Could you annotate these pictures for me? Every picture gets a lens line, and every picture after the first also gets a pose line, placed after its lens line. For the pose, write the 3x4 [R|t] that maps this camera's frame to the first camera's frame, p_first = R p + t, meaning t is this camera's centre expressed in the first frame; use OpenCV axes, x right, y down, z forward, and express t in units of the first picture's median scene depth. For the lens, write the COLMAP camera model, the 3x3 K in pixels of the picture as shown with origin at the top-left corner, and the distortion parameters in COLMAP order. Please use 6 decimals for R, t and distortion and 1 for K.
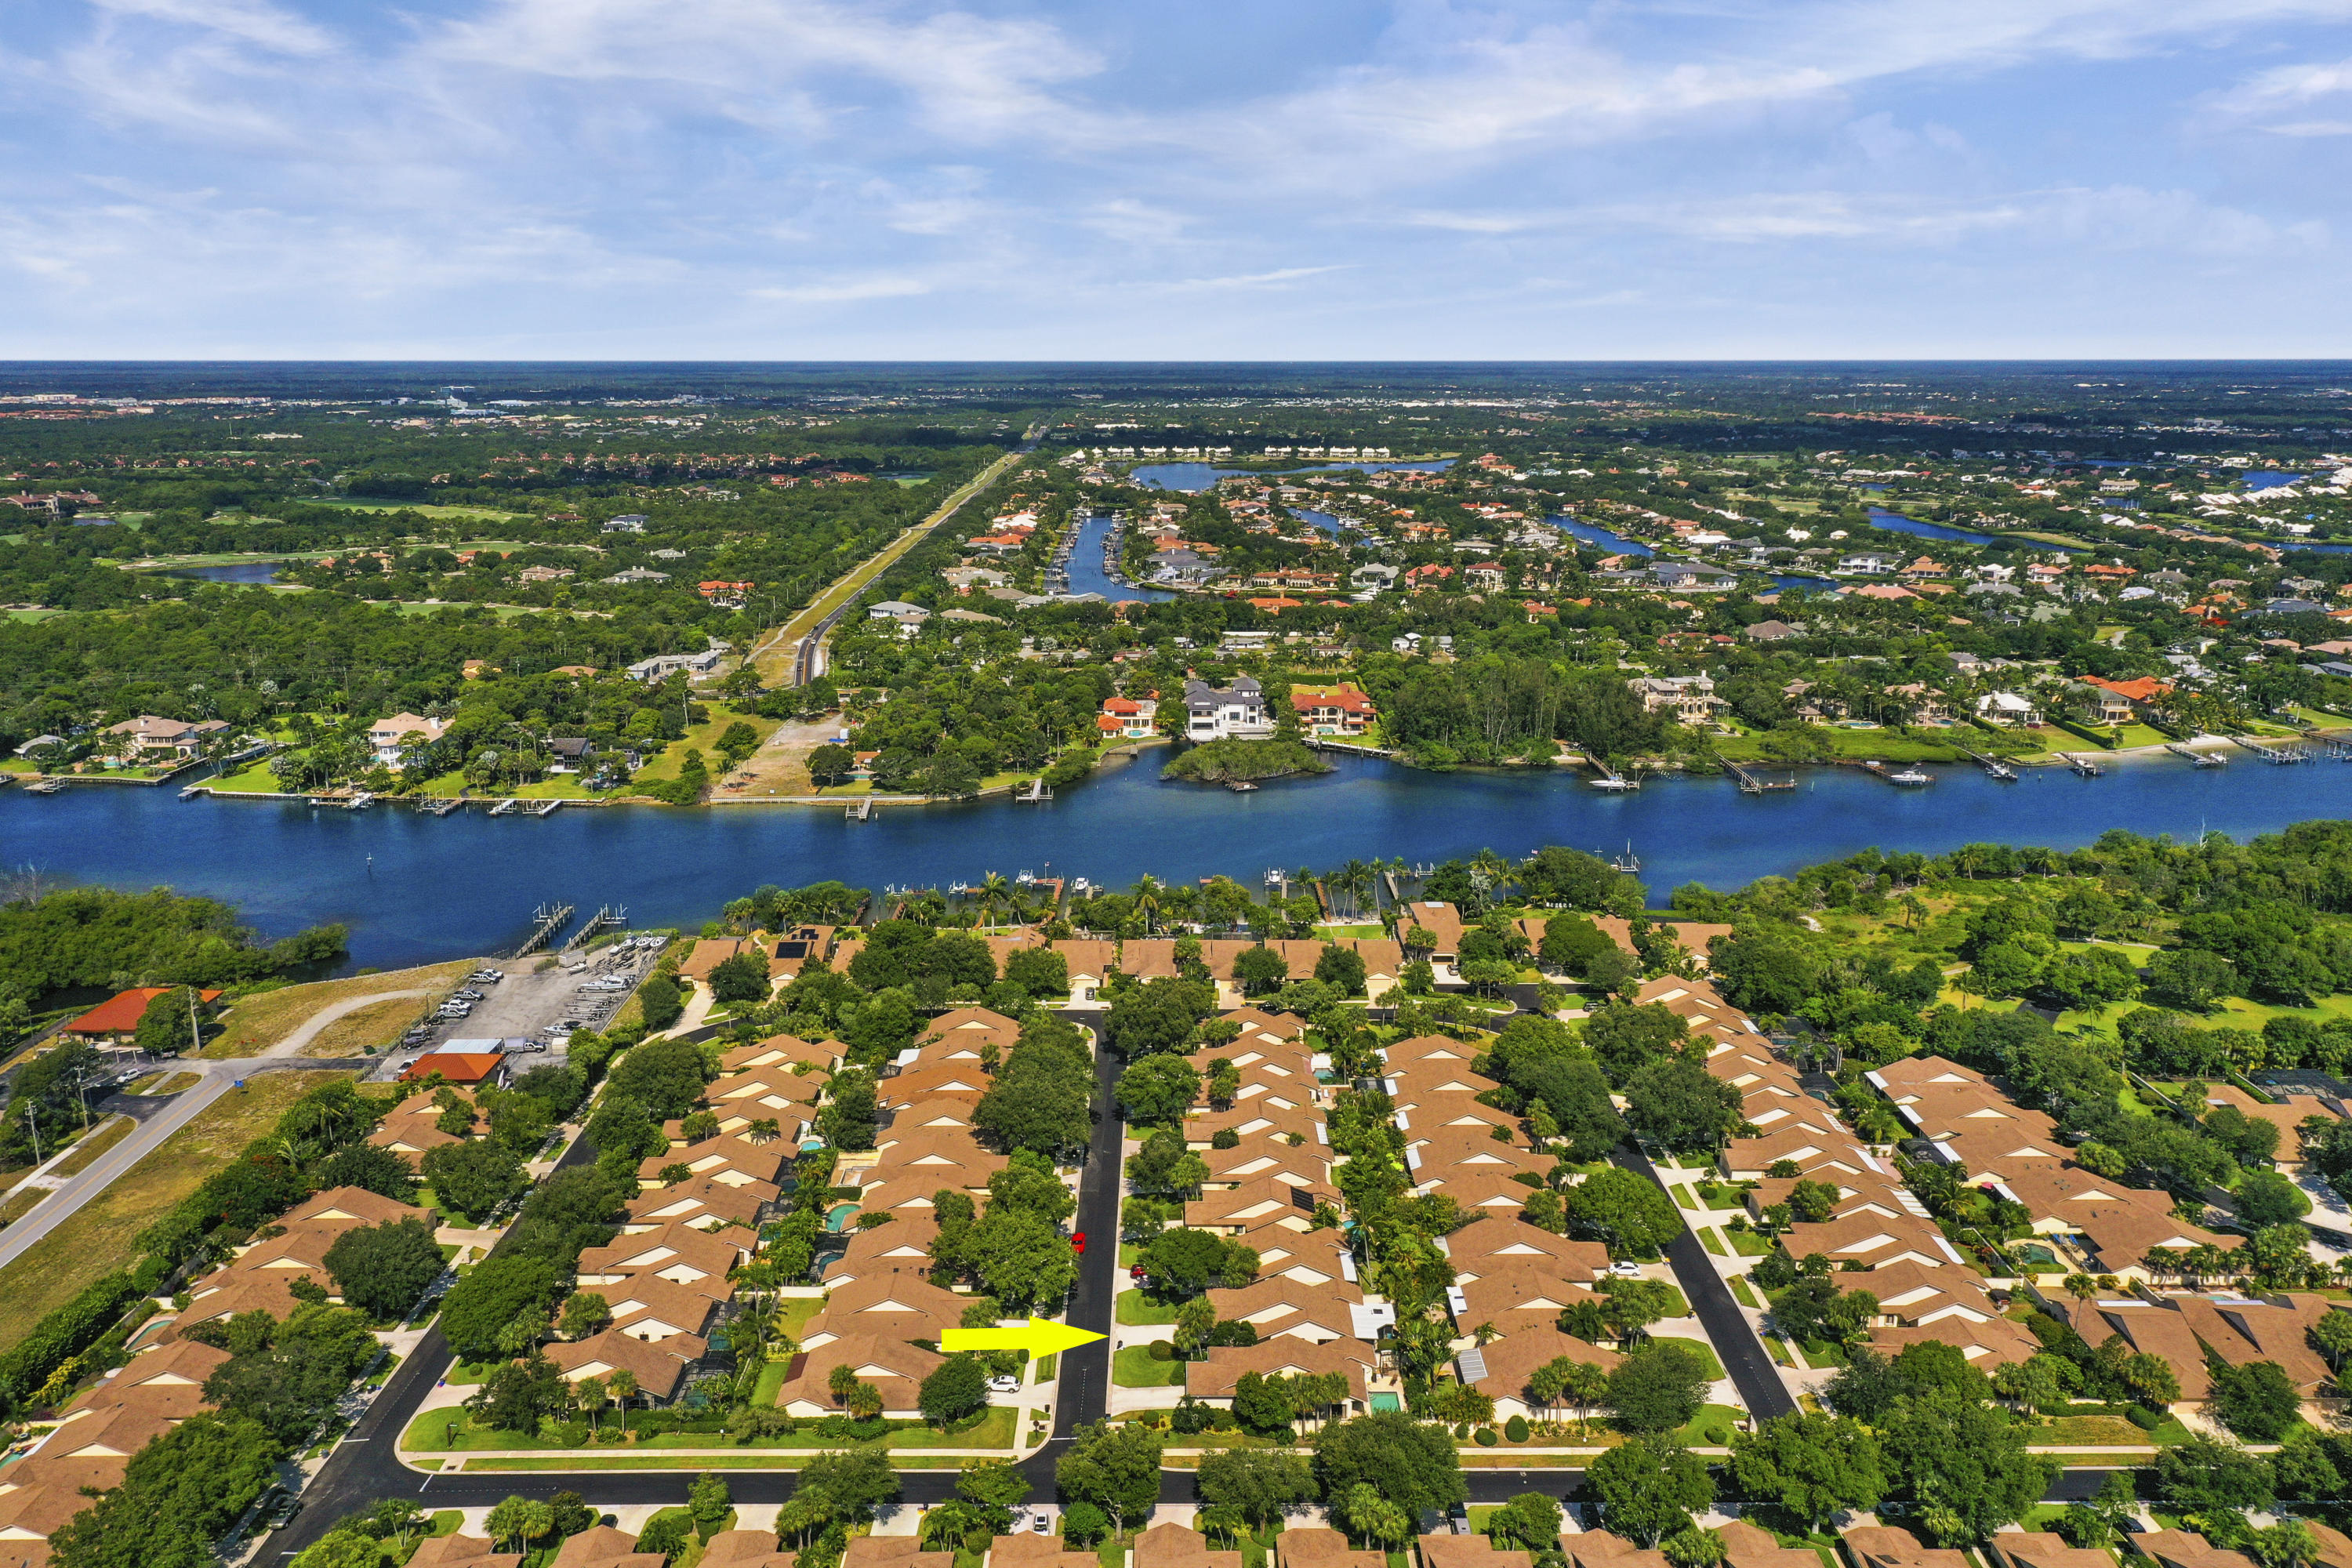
lens RADIAL K [[1946.7, 0, 1154.4], [0, 1946.7, 866.9], [0, 0, 1]] dist [0.017924, 0.013047]
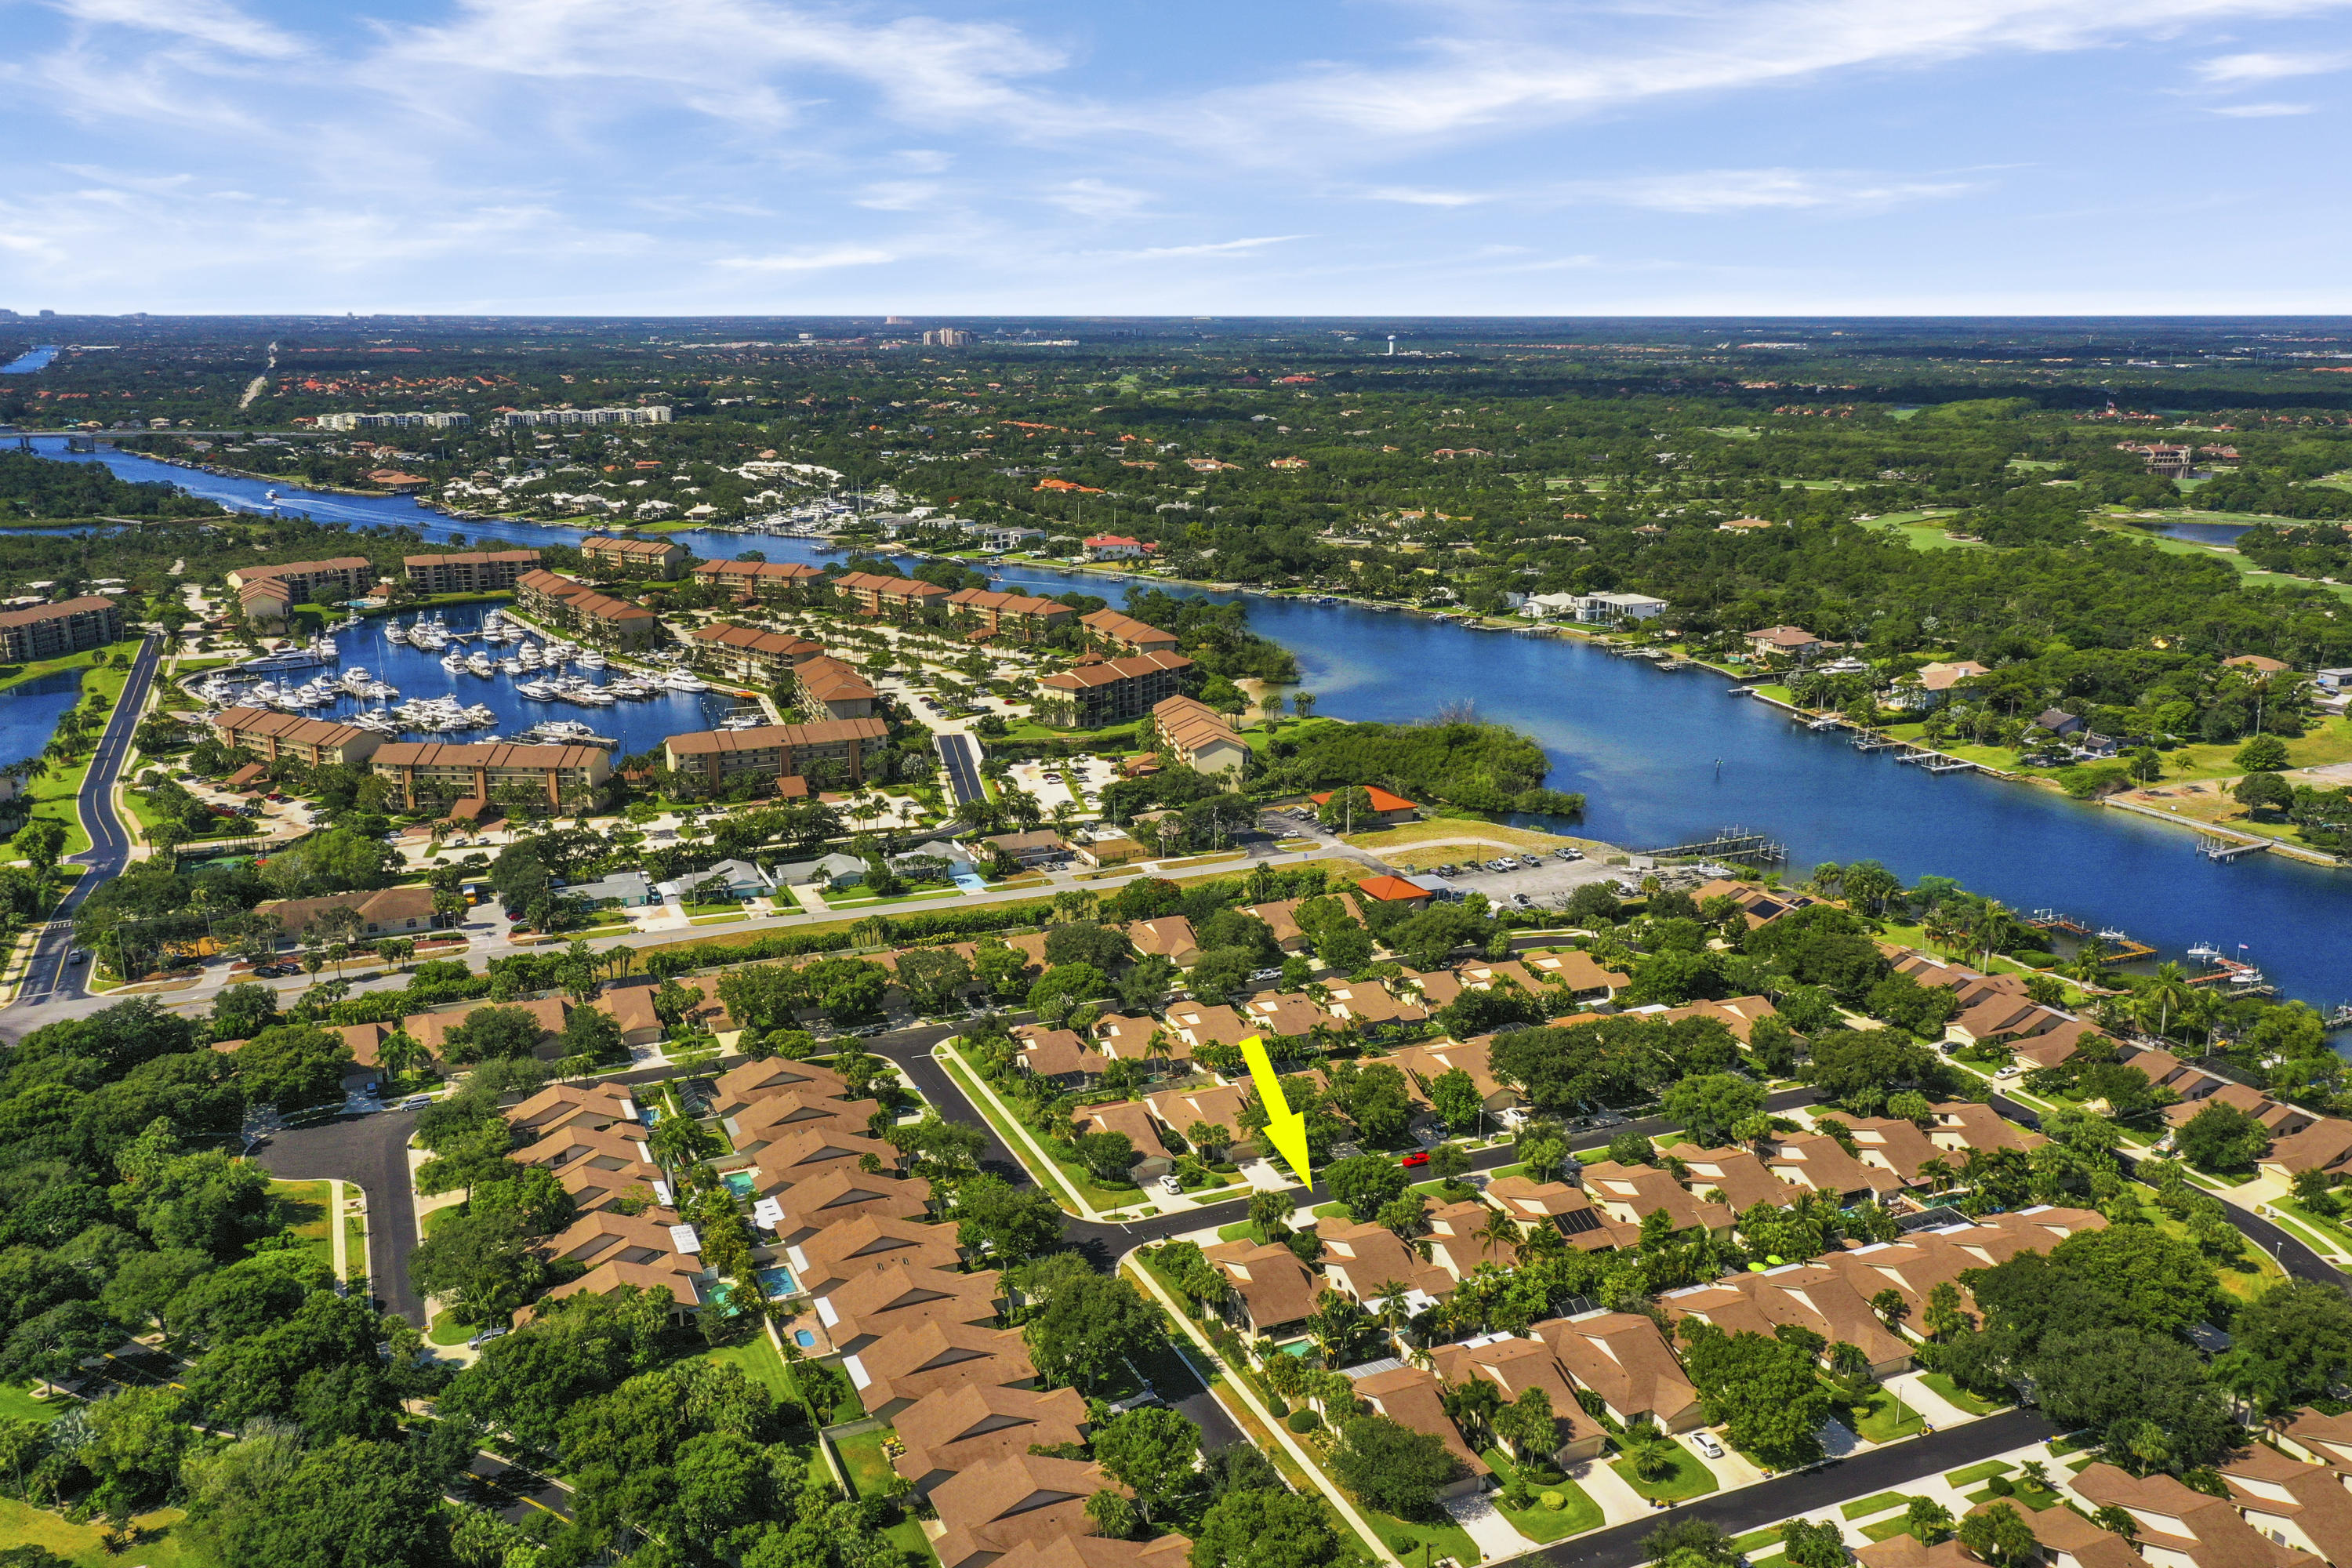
lens RADIAL K [[1946.7, 0, 1154.4], [0, 1946.7, 866.9], [0, 0, 1]] dist [0.017924, 0.013047]
pose [[0.370999, 0.260573, -0.891326, 0.663438], [-0.241542, 0.953866, 0.178318, -0.091890], [0.896670, 0.149137, 0.416823, 0.336421]]
